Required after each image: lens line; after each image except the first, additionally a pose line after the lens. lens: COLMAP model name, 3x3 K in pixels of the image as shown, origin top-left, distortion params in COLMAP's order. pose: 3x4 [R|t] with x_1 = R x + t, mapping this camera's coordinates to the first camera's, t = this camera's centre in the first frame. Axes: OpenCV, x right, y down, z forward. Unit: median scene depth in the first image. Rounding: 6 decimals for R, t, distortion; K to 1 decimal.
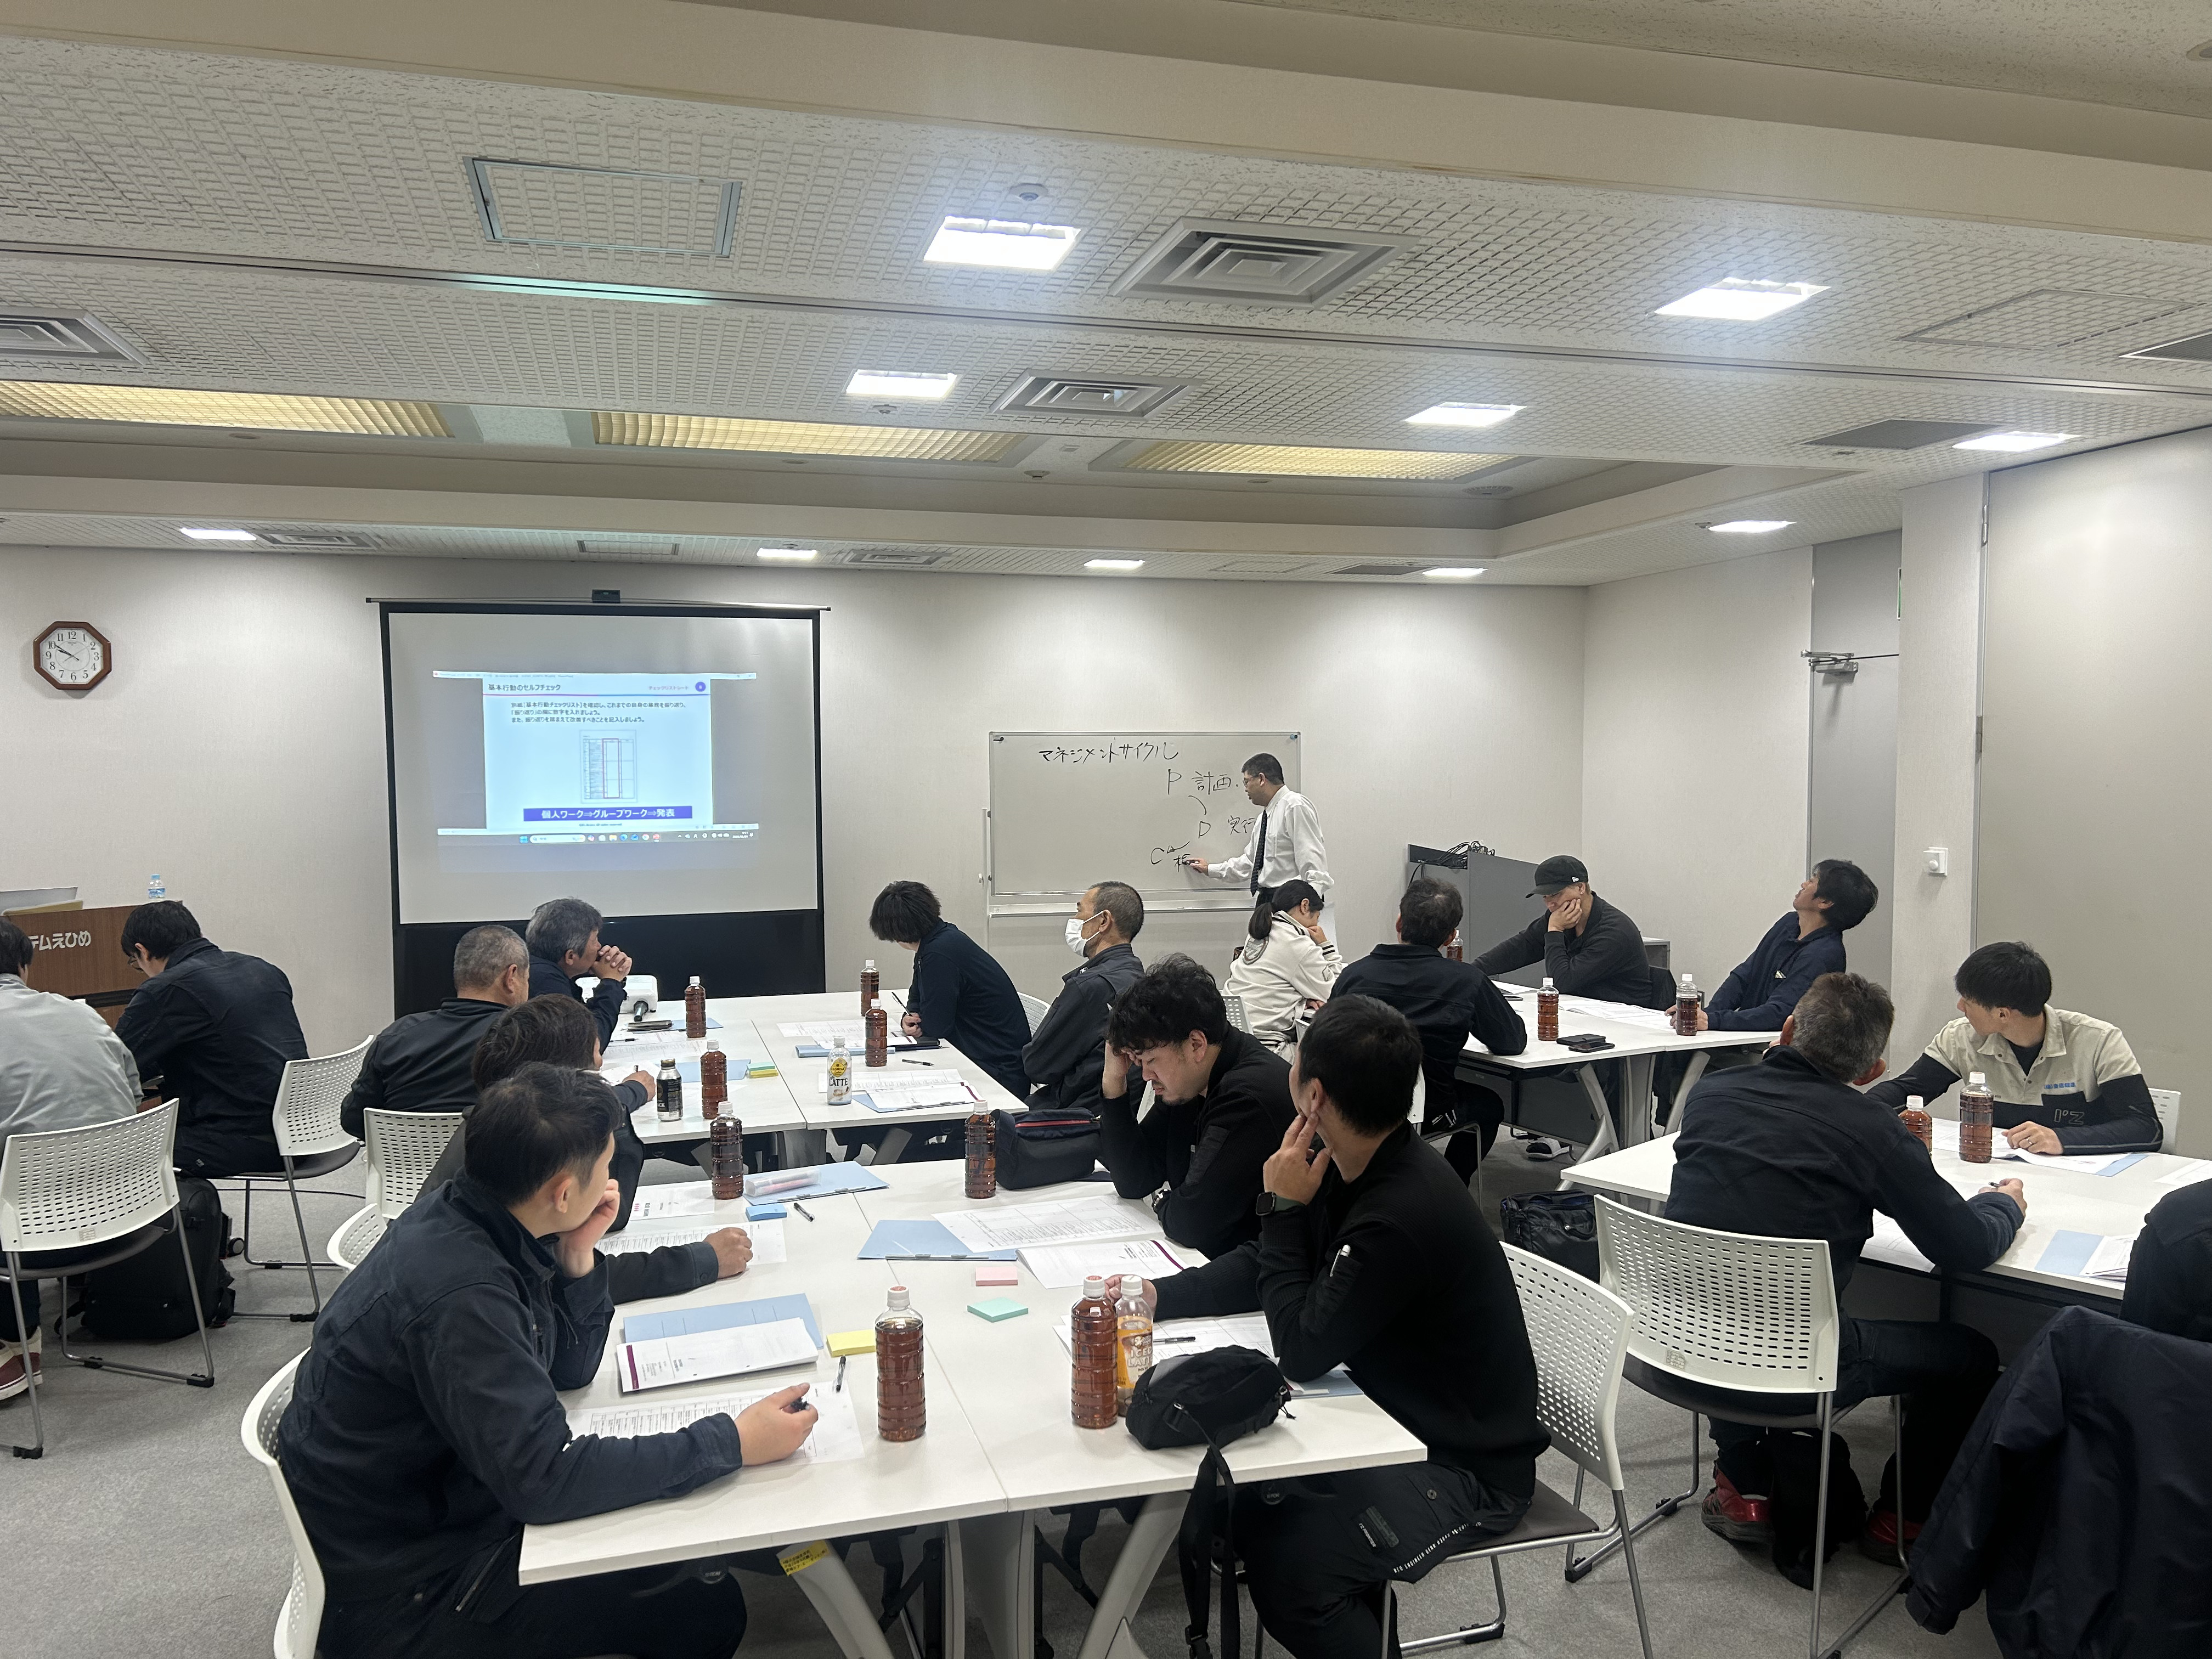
lens RADIAL K [[1660.3, 0, 1106.0], [0, 1660.3, 829.5], [0, 0, 1]] dist [0.041614, 0.001458]
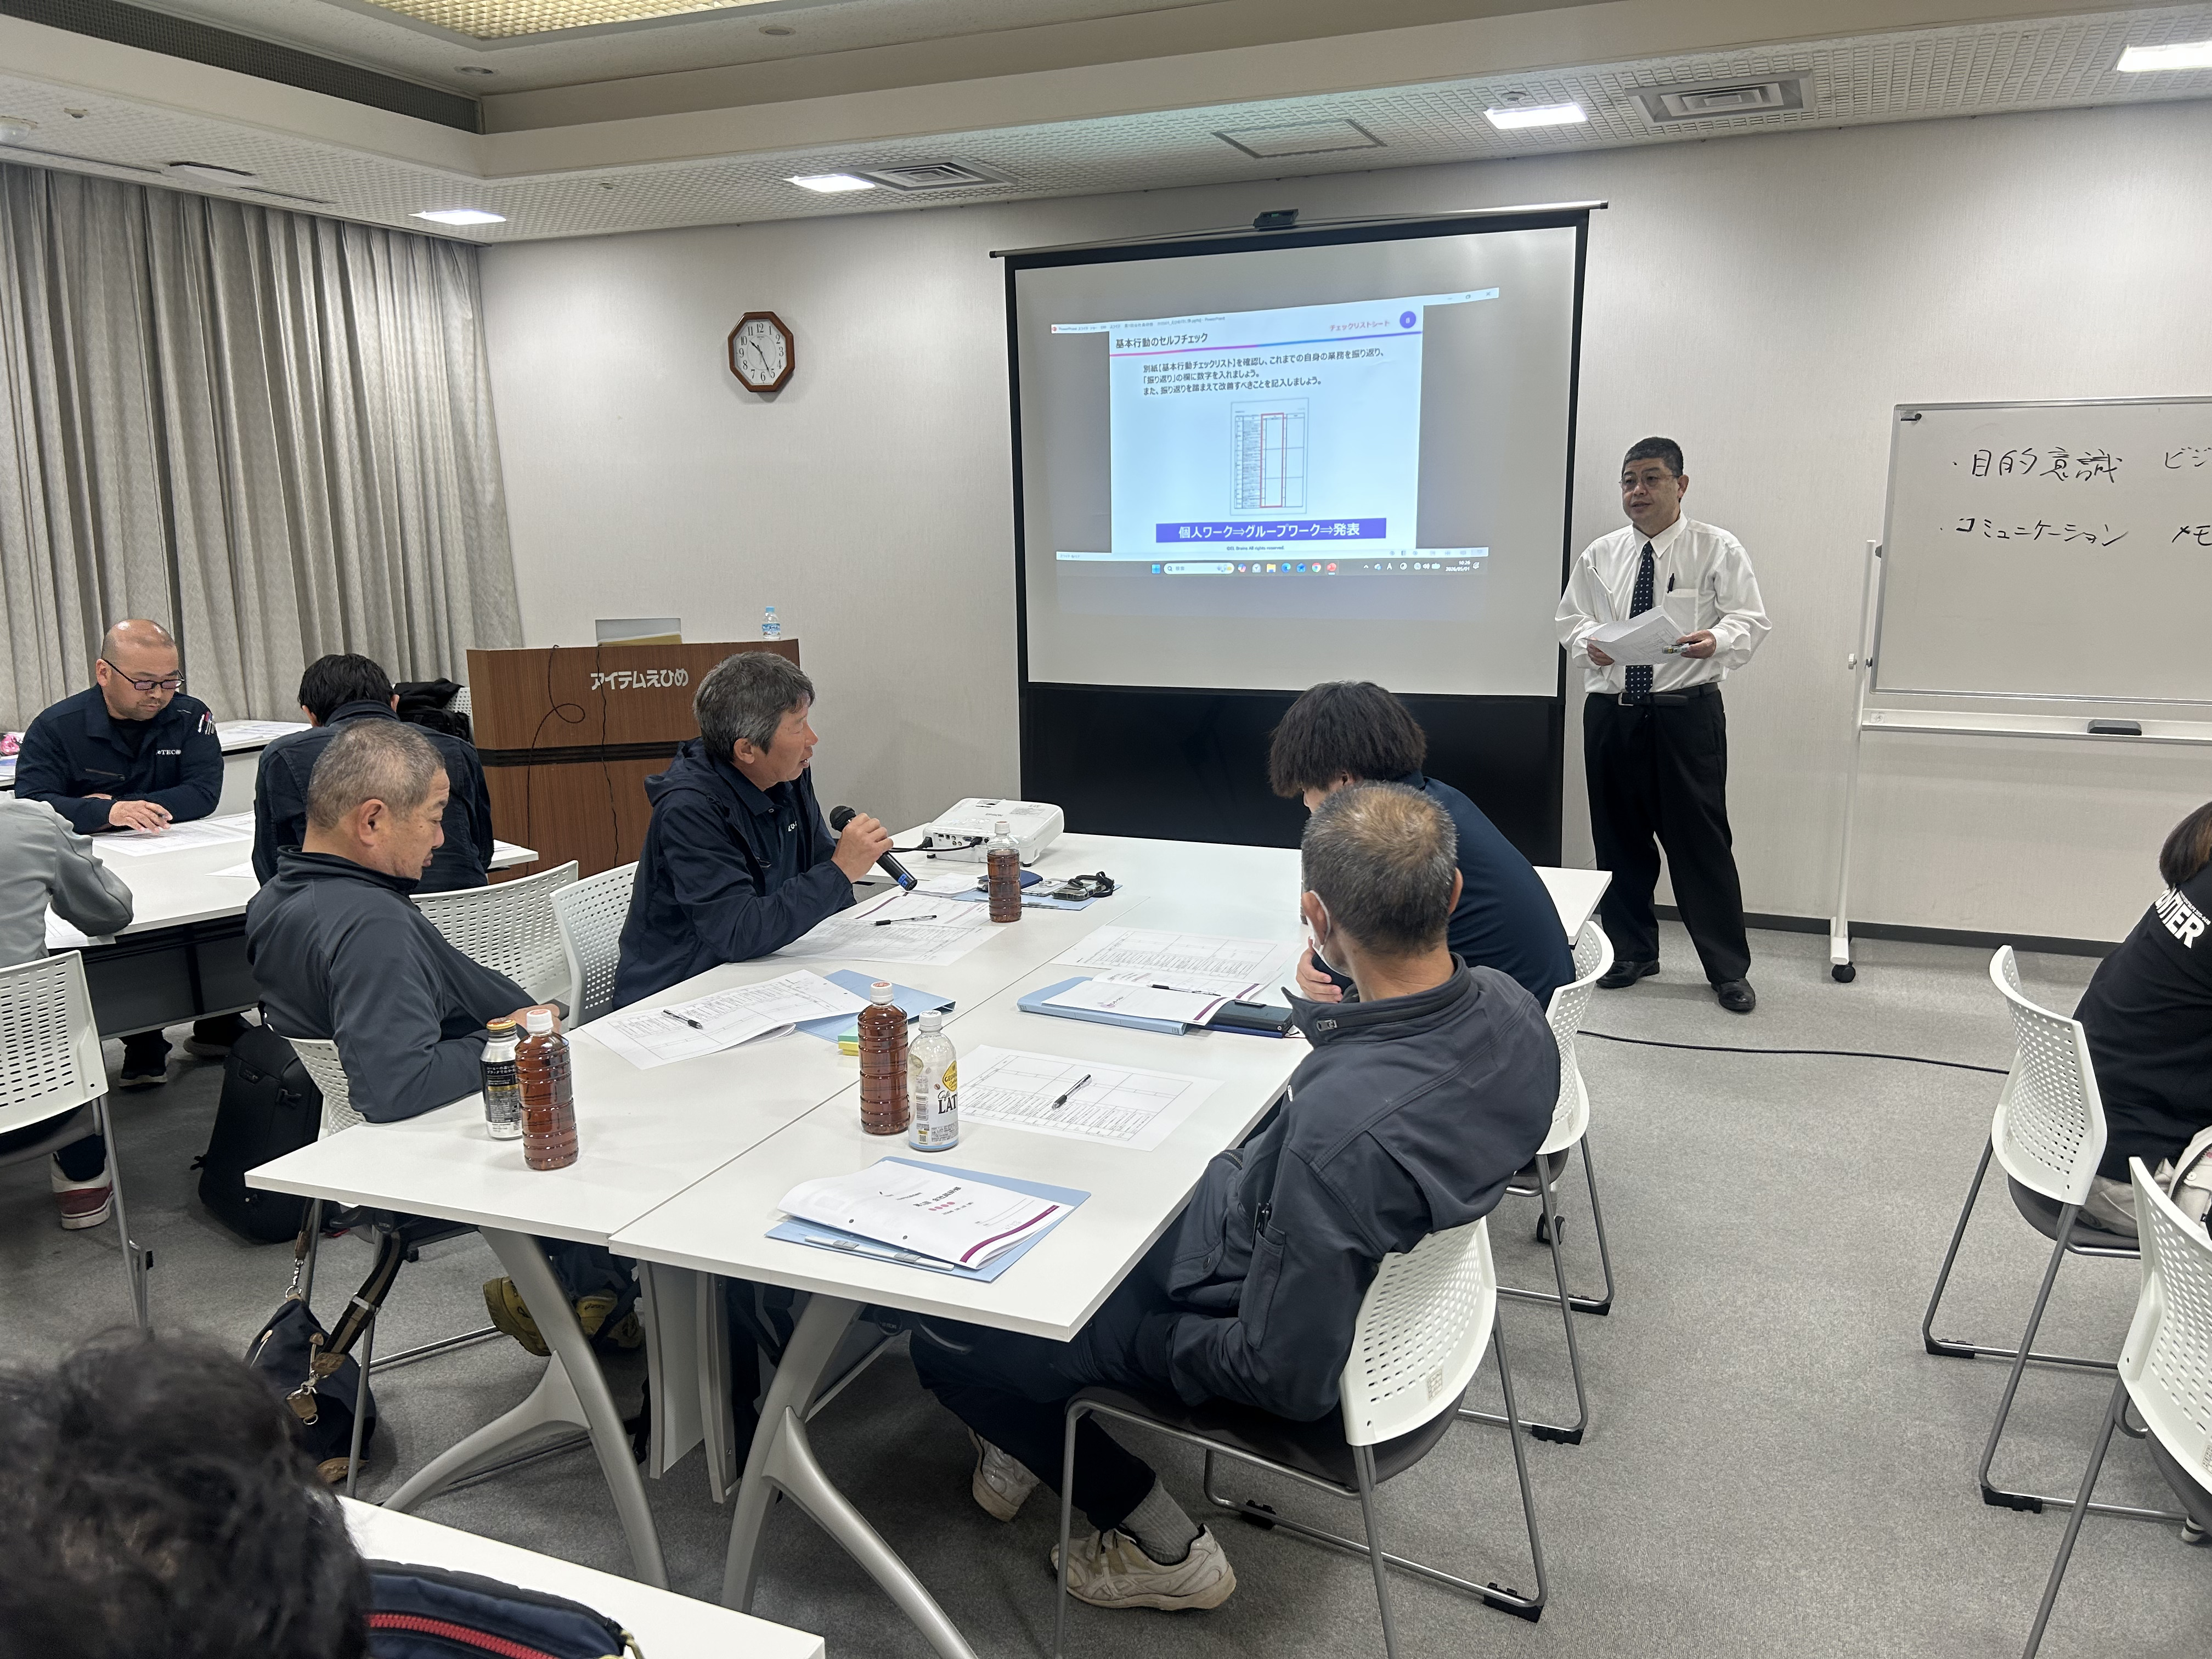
lens RADIAL K [[1660.3, 0, 1106.0], [0, 1660.3, 829.5], [0, 0, 1]] dist [0.041614, 0.001458]
pose [[0.891253, 0.084648, -0.445536, -0.051309], [-0.013540, 0.986955, 0.160427, 0.002336], [0.453304, -0.136949, 0.880773, 0.373090]]
